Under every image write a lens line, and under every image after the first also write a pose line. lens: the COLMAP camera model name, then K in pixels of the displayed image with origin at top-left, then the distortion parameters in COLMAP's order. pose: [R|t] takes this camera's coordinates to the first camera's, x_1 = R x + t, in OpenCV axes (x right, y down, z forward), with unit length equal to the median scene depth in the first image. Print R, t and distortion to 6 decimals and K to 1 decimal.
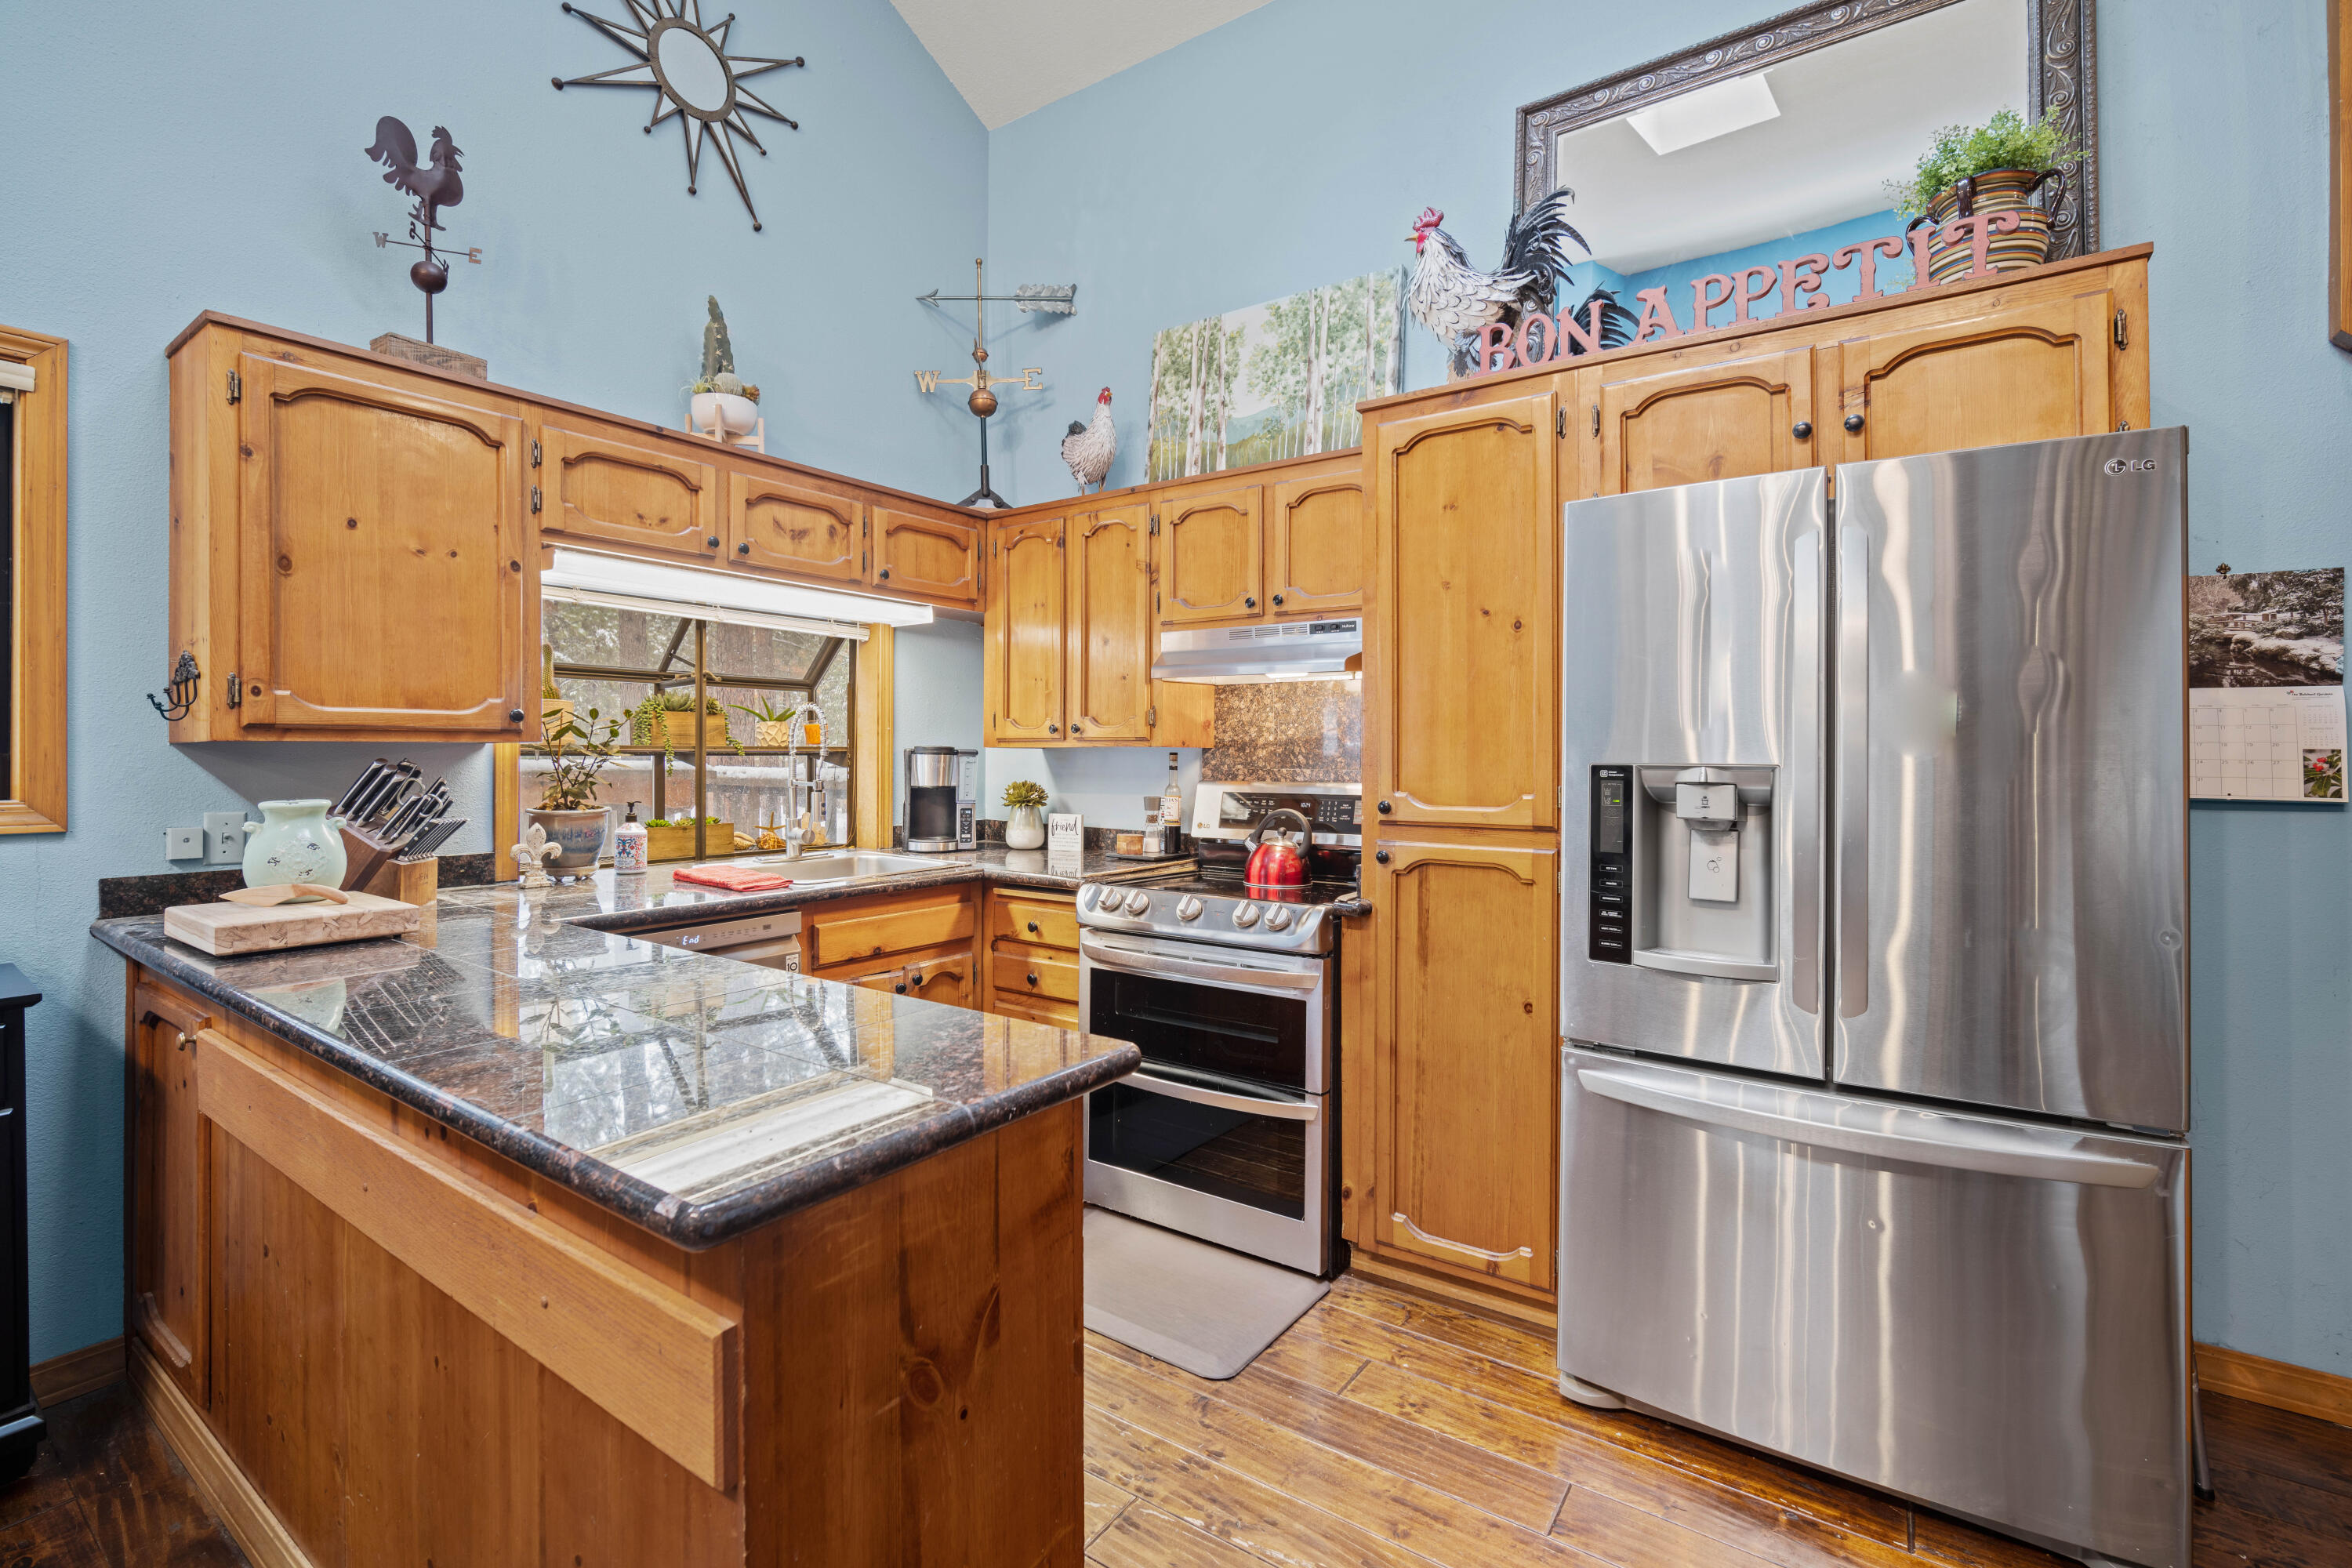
lens RADIAL K [[1036.5, 0, 1168.7], [0, 1036.5, 748.9], [0, 0, 1]] dist [-0.005984, 0.000011]
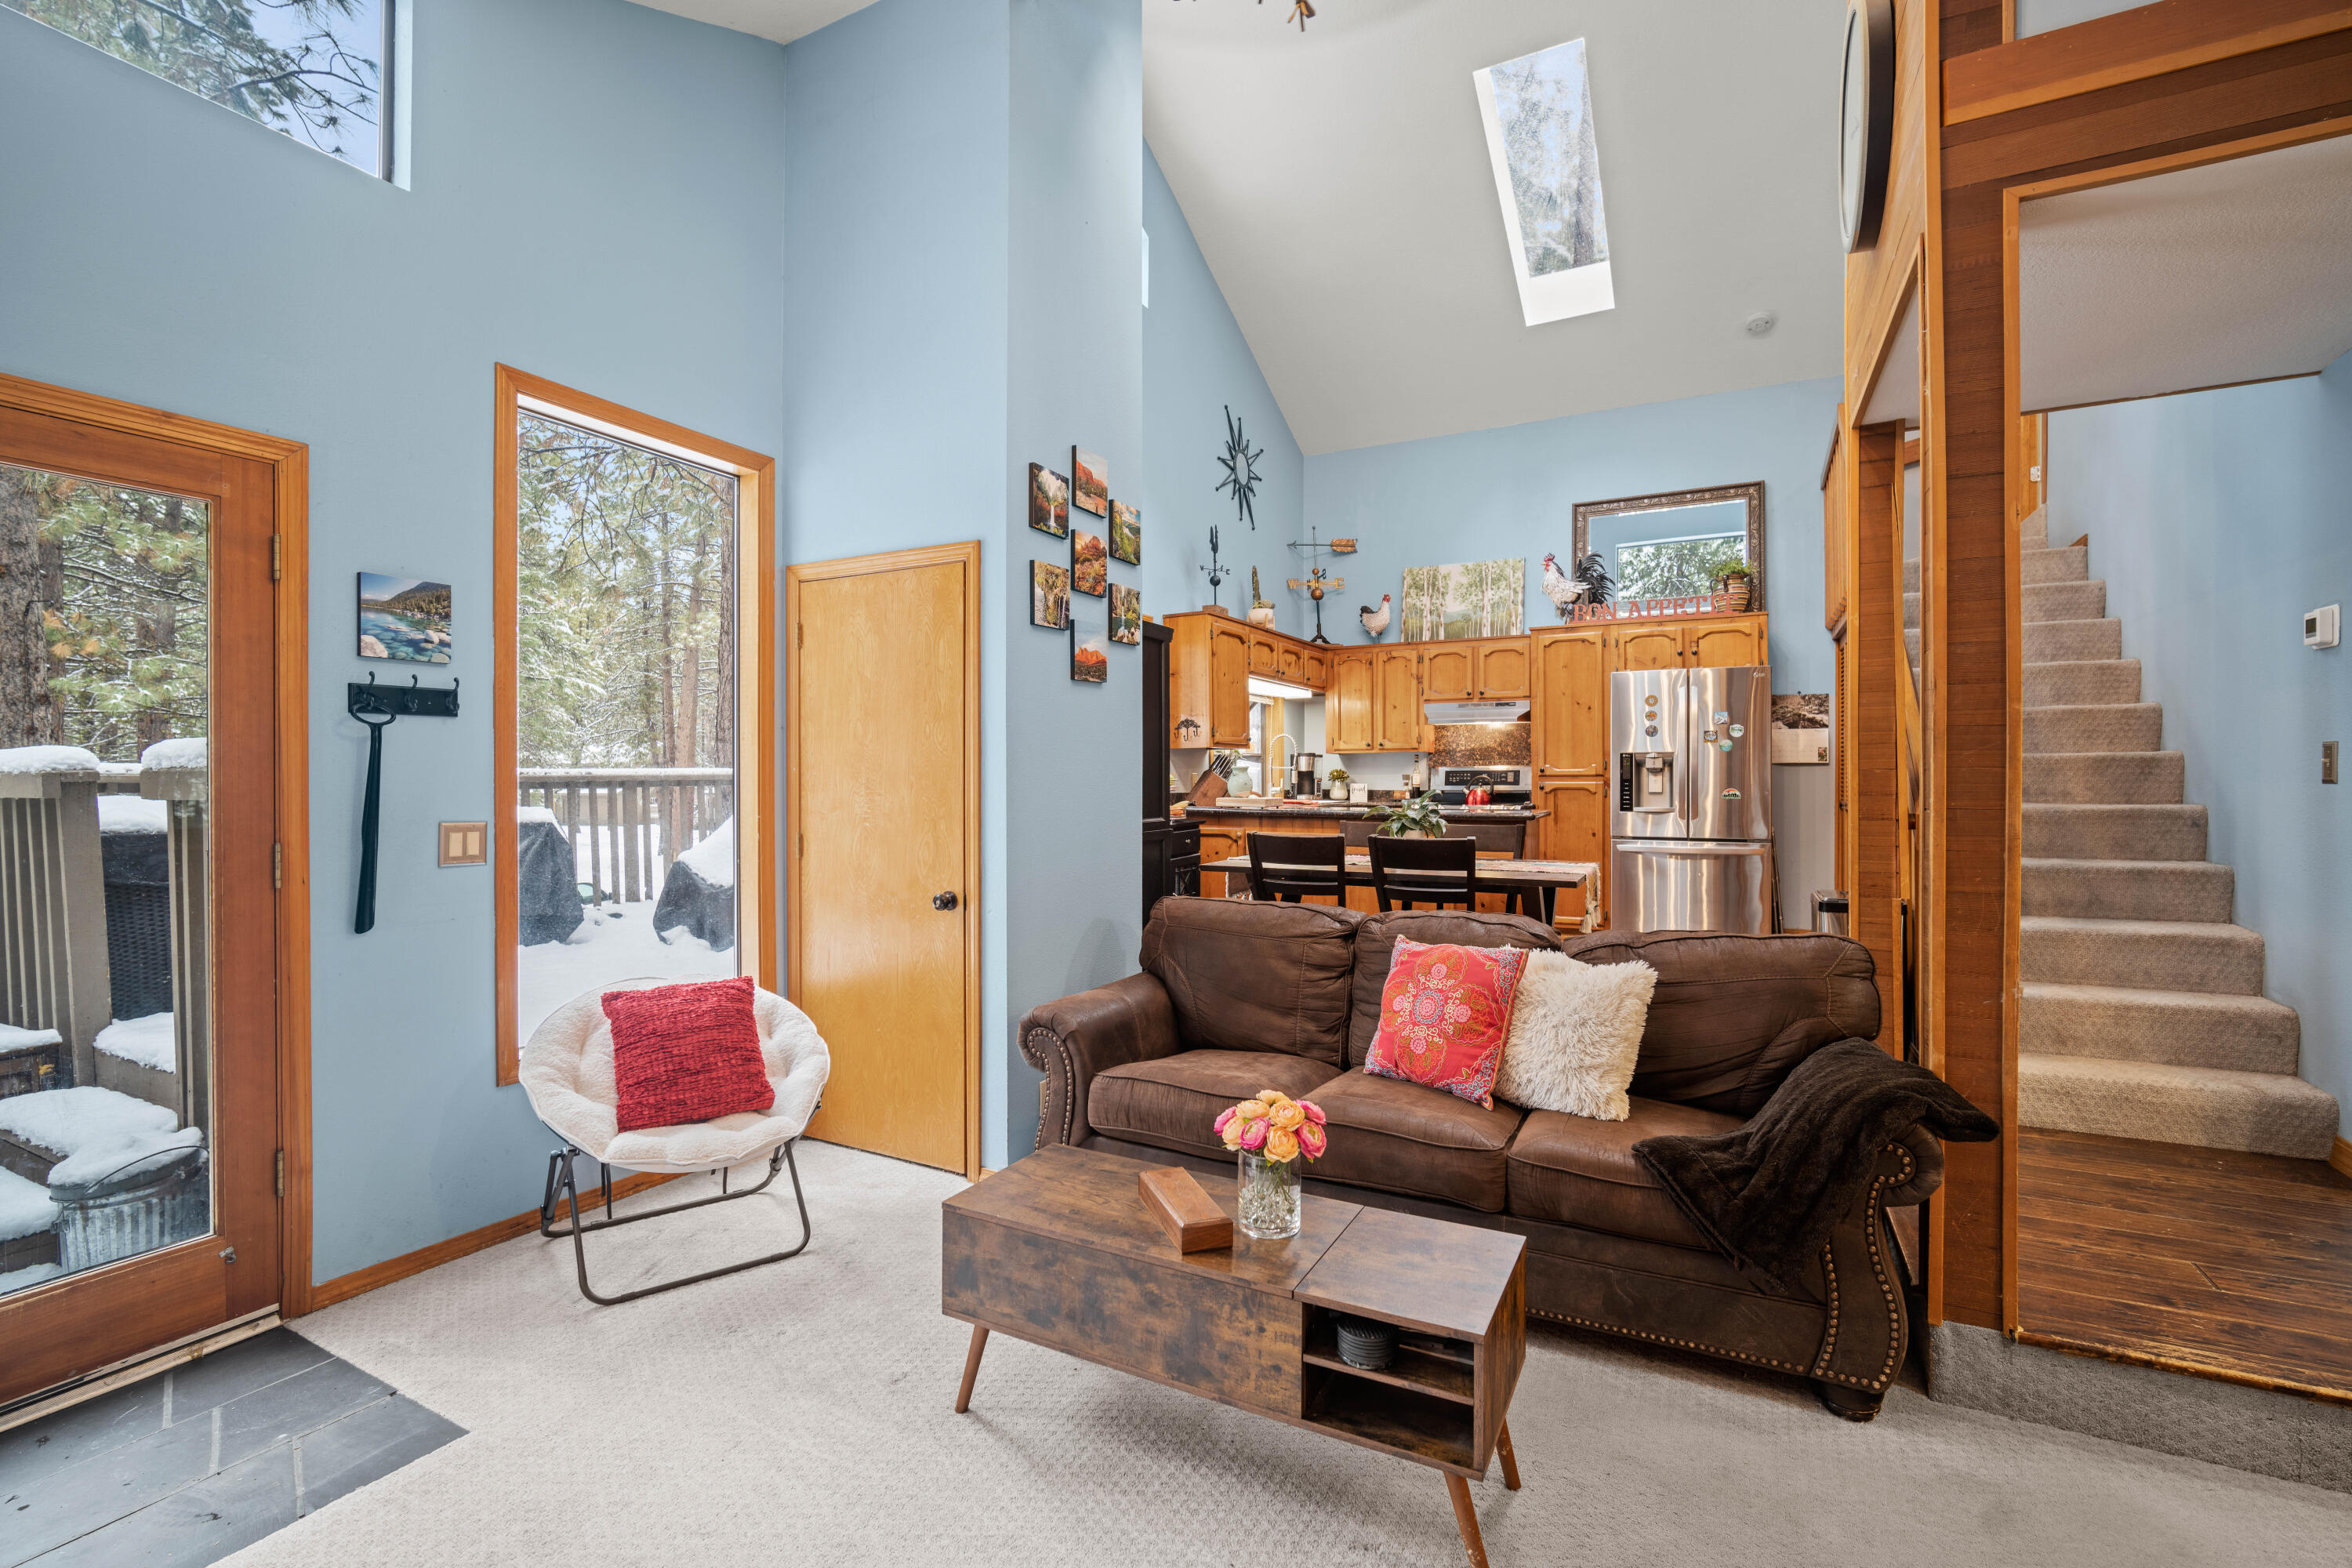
lens RADIAL K [[1031.2, 0, 1176.0], [0, 1031.2, 784.0], [0, 0, 1]] dist [-0.009029, 0.000014]
pose [[0.992251, -0.008104, 0.123986, -0.984838], [0.006692, 0.999908, 0.011800, 0.046139], [-0.124070, -0.010879, 0.992214, -1.460673]]
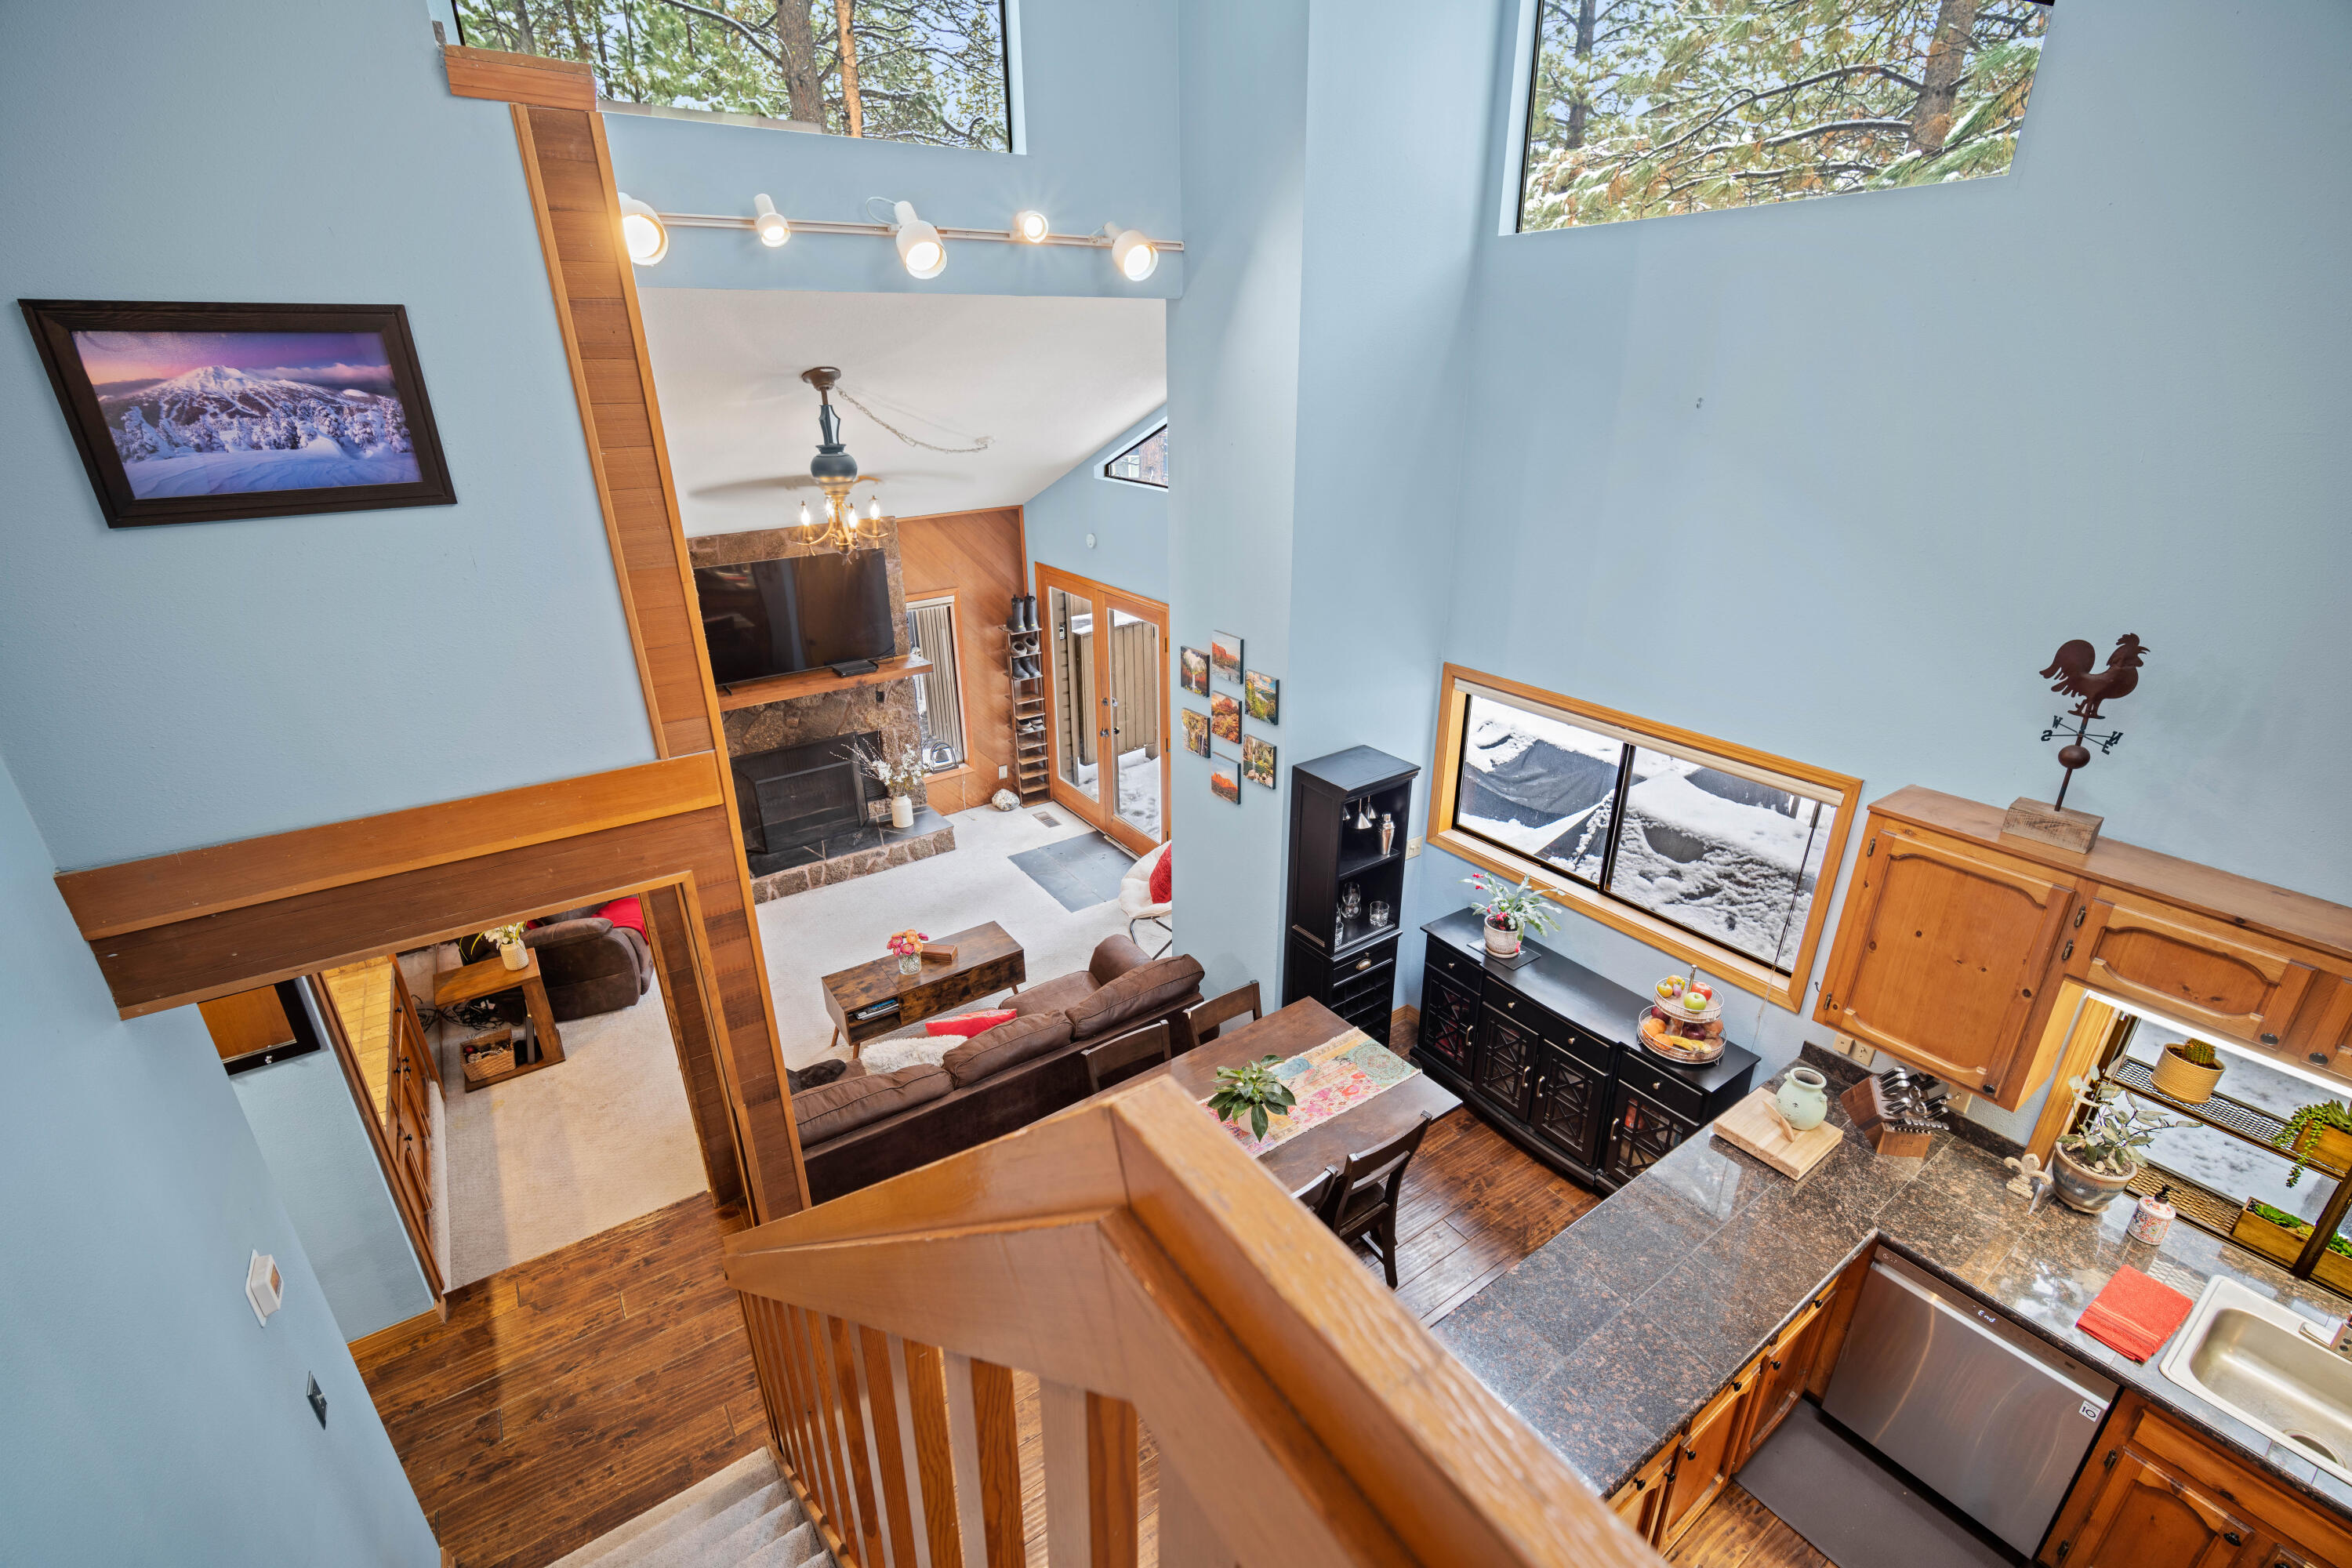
lens RADIAL K [[1022.9, 0, 1172.1], [0, 1022.9, 784.6], [0, 0, 1]] dist [-0.004034, -0.000114]
pose [[-0.345809, 0.361845, -0.865728, 0.615842], [0.010591, 0.924097, 0.382011, -0.762981], [0.938245, 0.122934, -0.323393, 0.323136]]
